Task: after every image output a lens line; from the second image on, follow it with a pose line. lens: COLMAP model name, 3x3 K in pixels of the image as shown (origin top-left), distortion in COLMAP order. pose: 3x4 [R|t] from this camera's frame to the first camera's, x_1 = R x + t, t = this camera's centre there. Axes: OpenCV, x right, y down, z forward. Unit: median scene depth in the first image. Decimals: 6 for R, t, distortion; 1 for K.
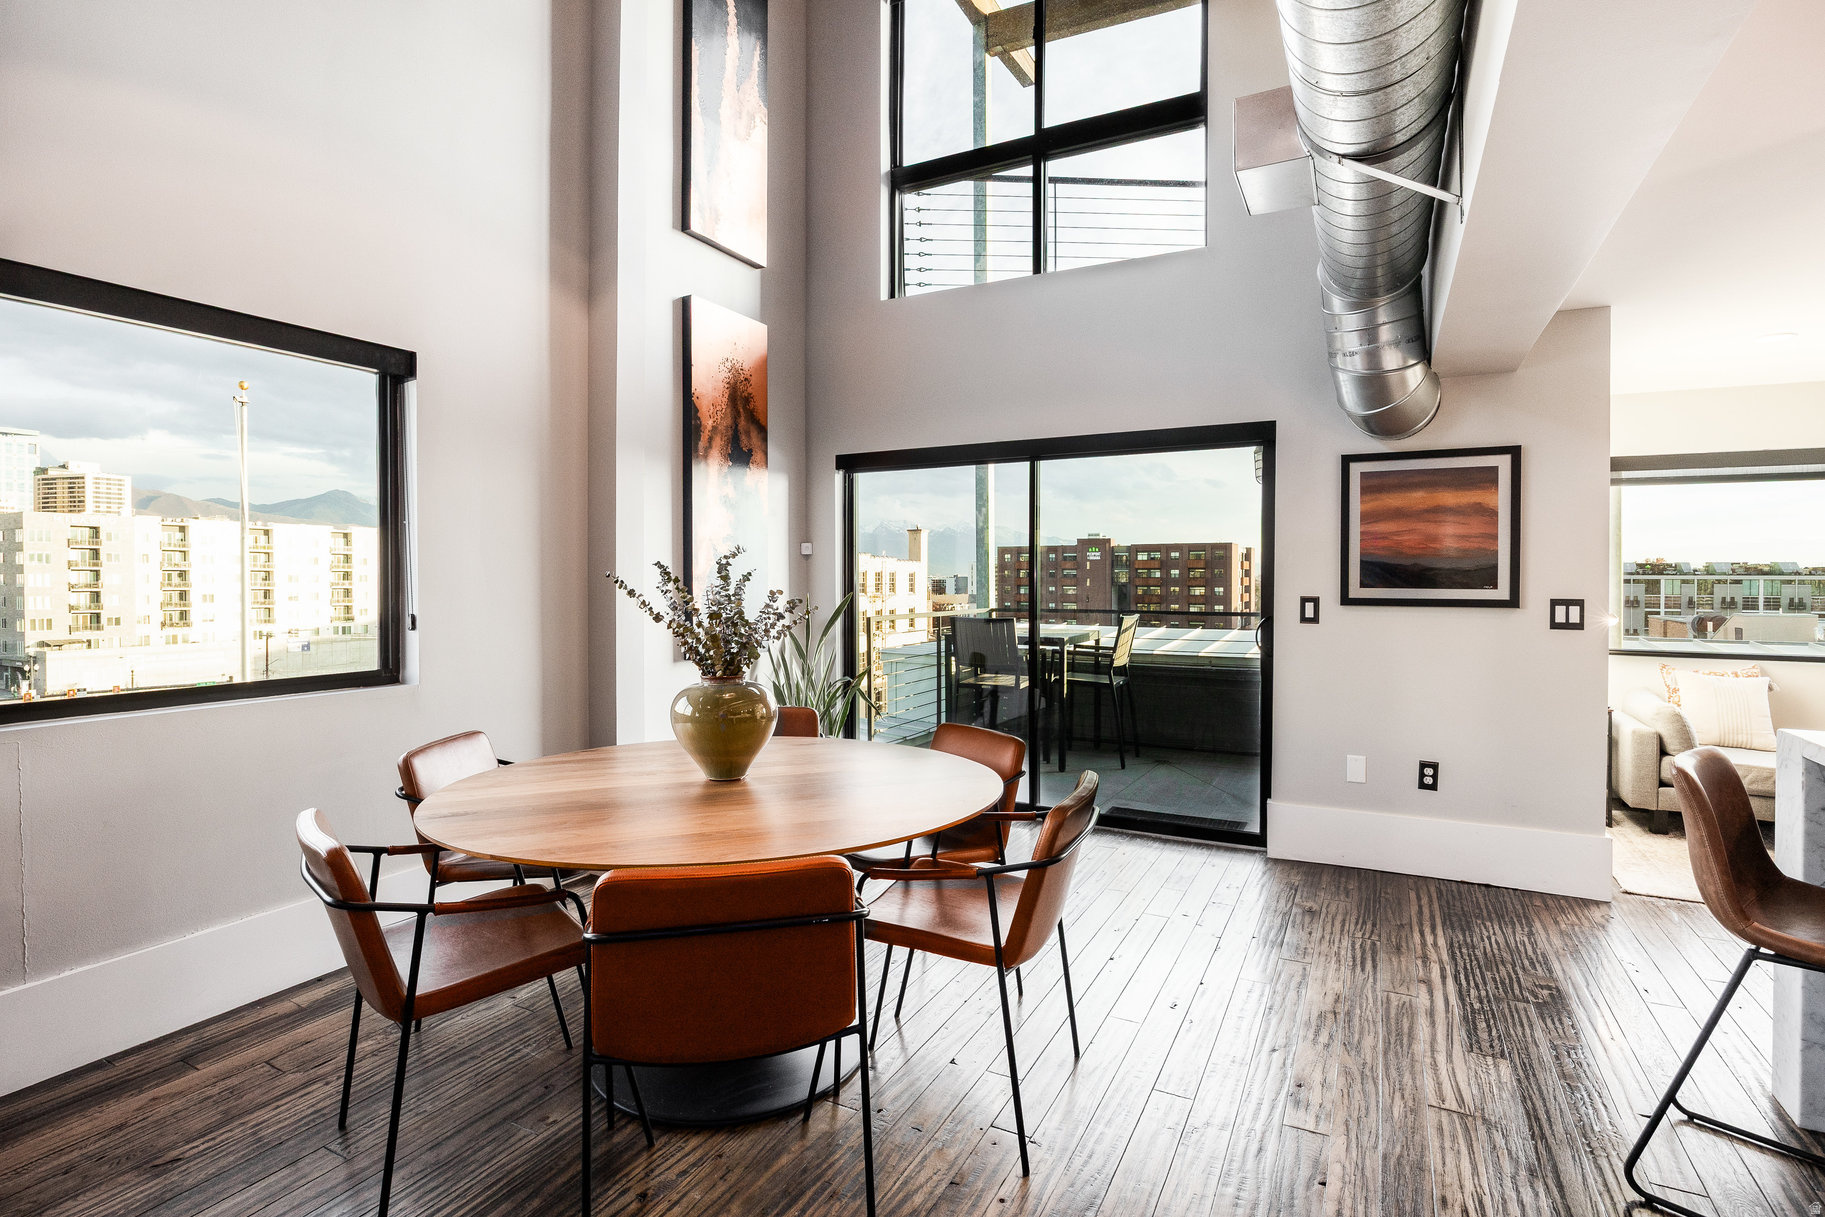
lens RADIAL K [[876.8, 0, 898.1], [0, 876.8, 602.6], [0, 0, 1]] dist [-0.002015, -0.000313]
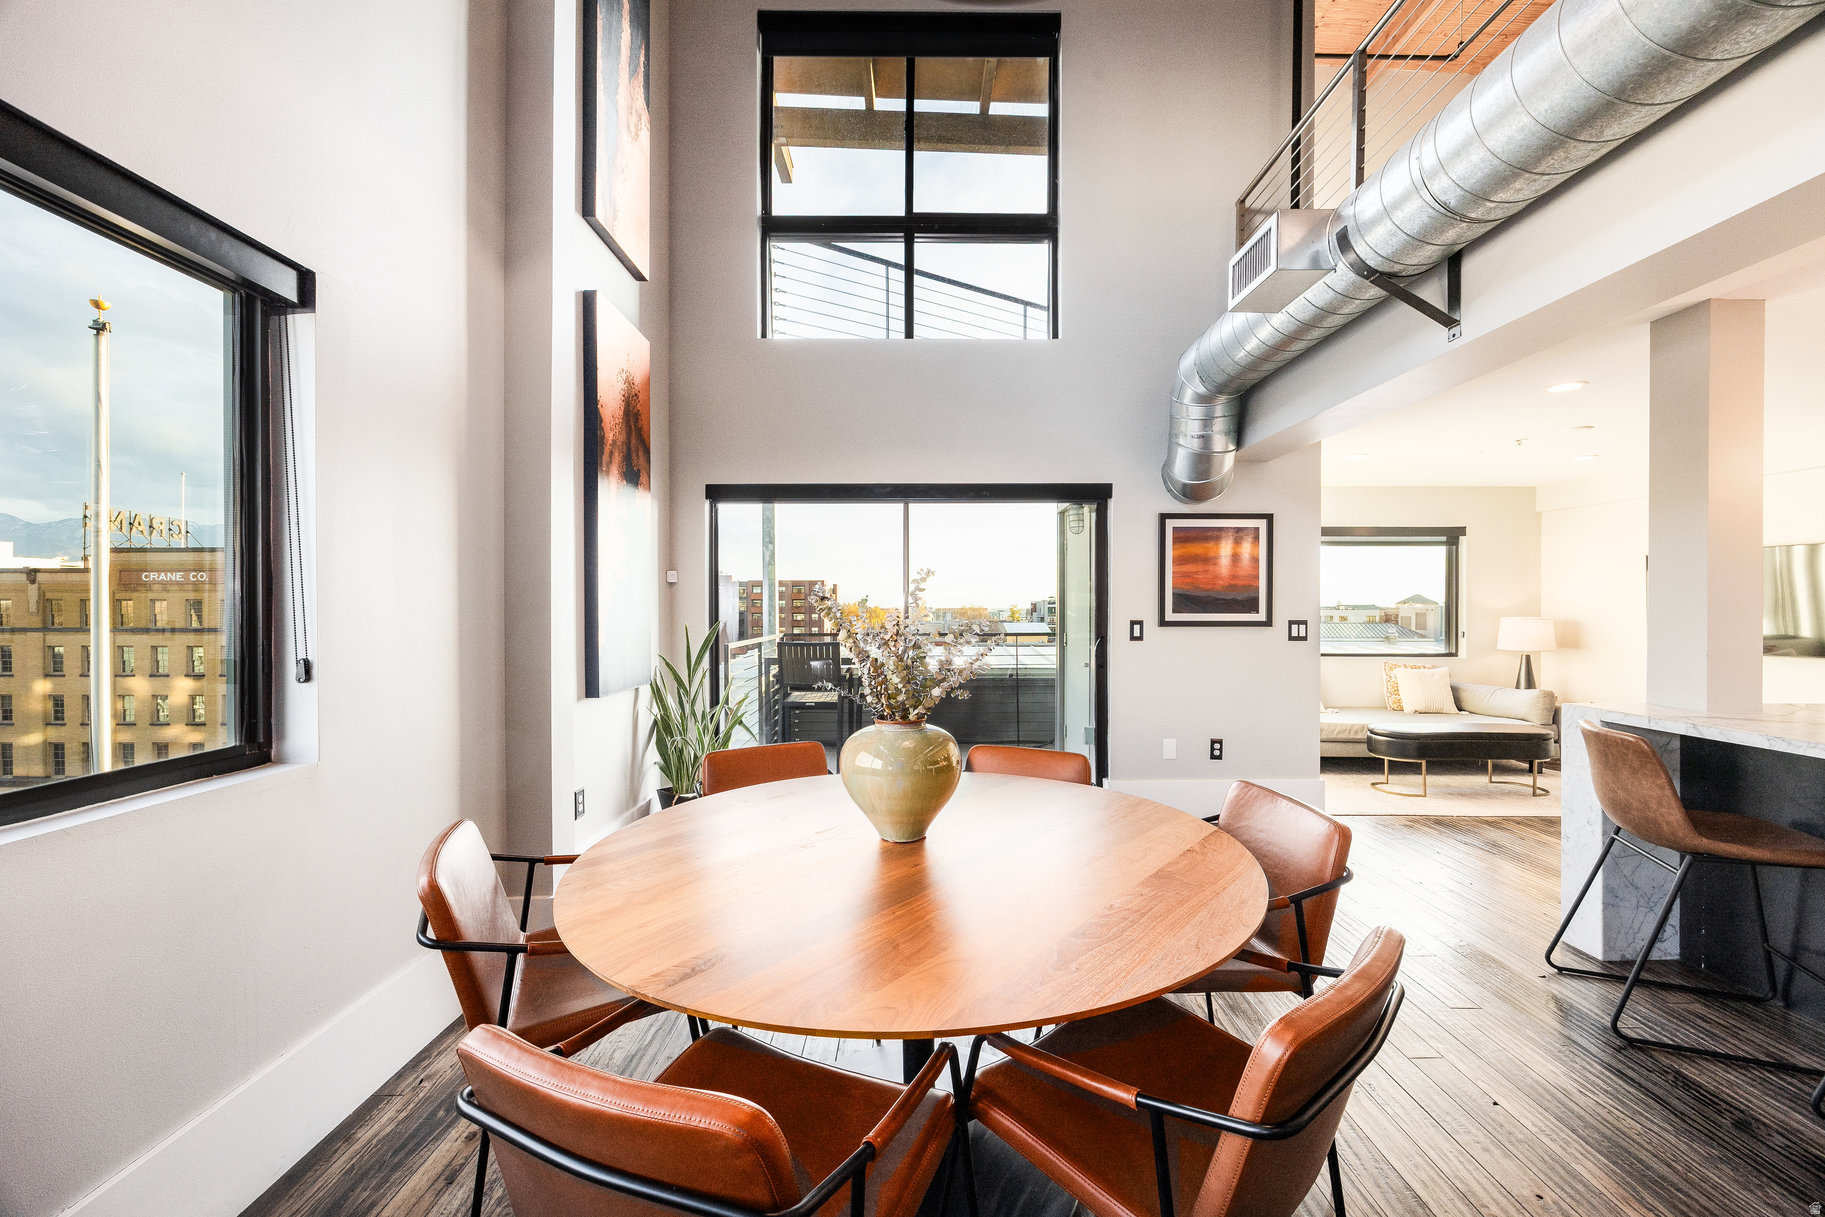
lens RADIAL K [[721.1, 0, 922.6], [0, 721.1, 606.5], [0, 0, 1]] dist [0.011123, 0.001364]
pose [[0.877681, -0.001322, 0.479243, -0.294892], [0.014750, 0.999597, -0.024255, -0.005237], [-0.479018, 0.028357, 0.877347, 0.194557]]
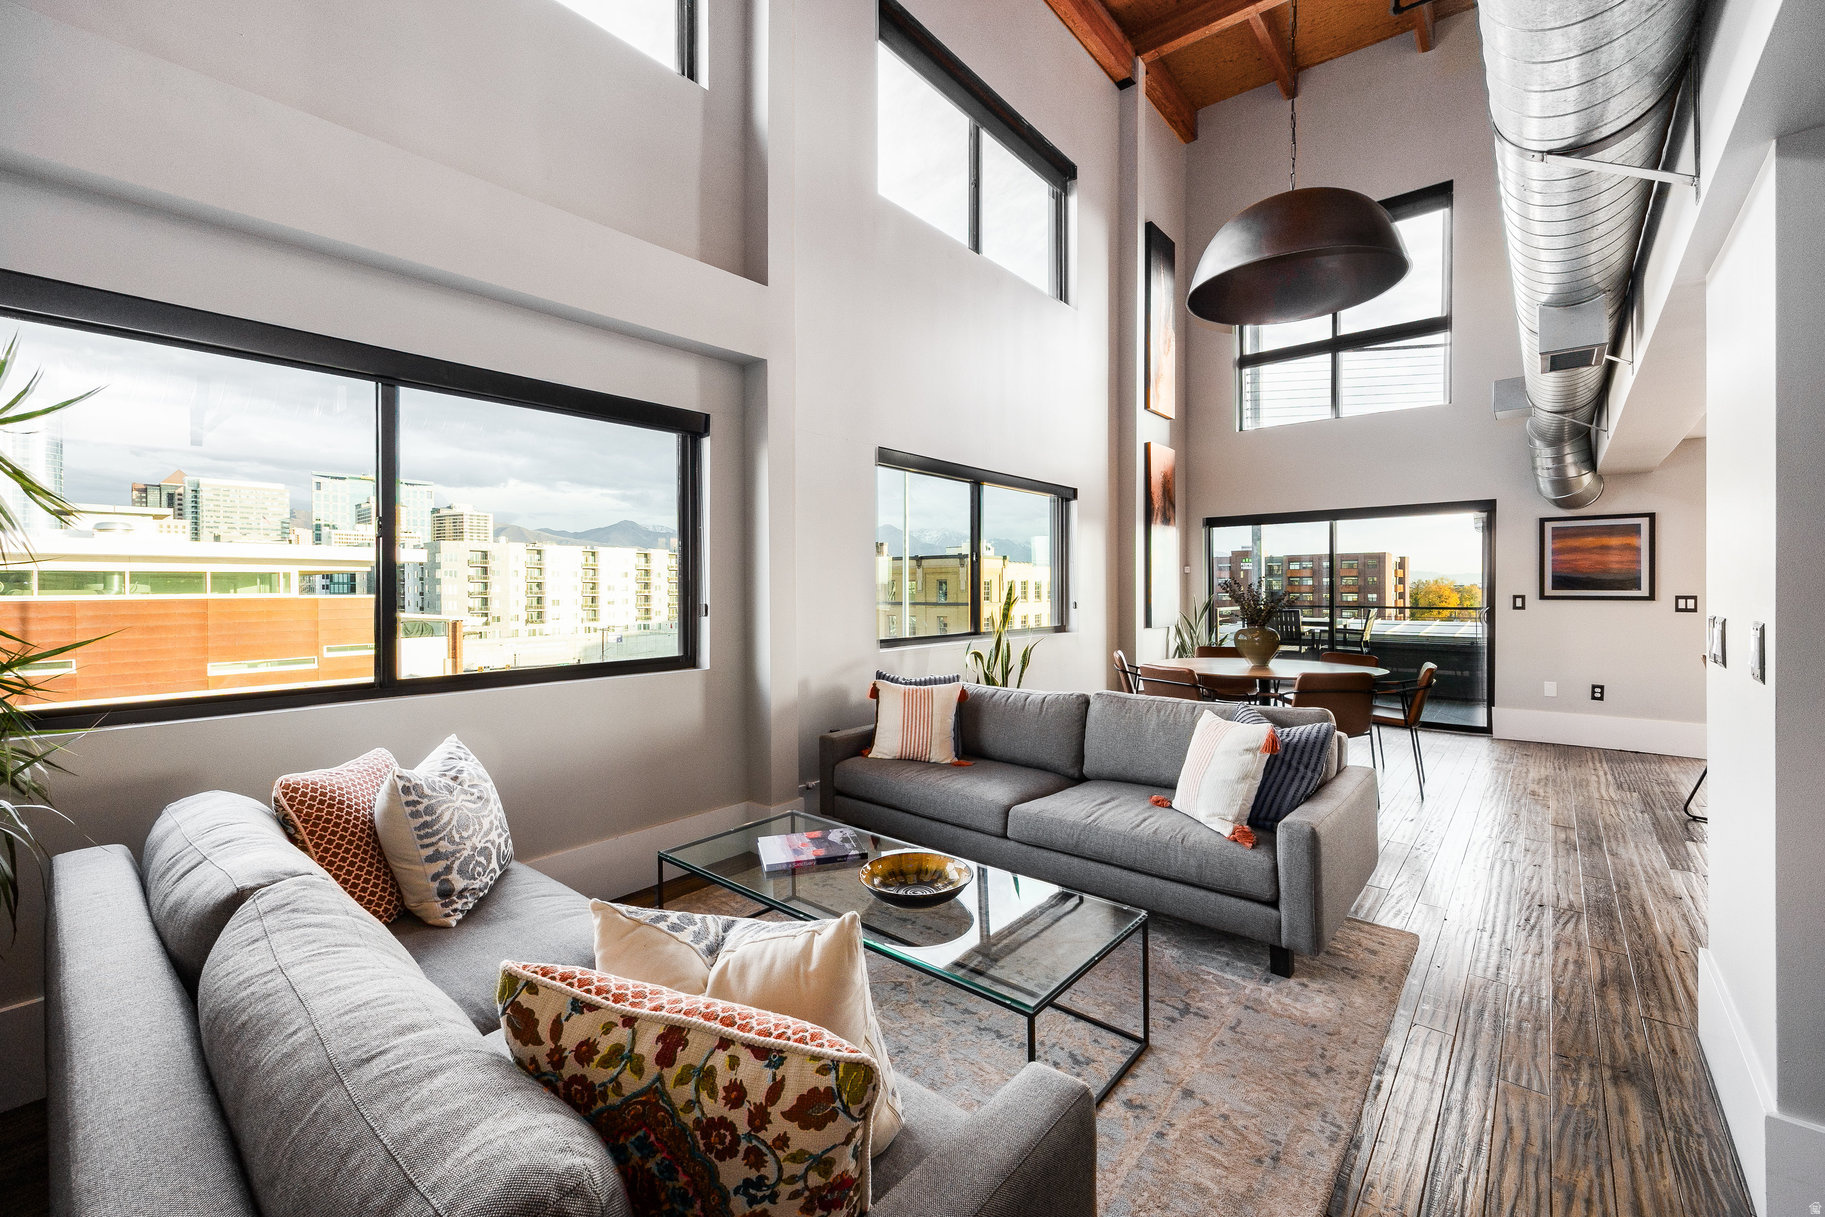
lens RADIAL K [[721.1, 0, 918.8], [0, 721.1, 594.7], [0, 0, 1]] dist [0.011123, 0.001364]
pose [[0.980617, -0.000487, -0.195934, -0.424355], [-0.002917, 0.999850, -0.017085, 0.020494], [0.195913, 0.017326, 0.980468, -0.674892]]
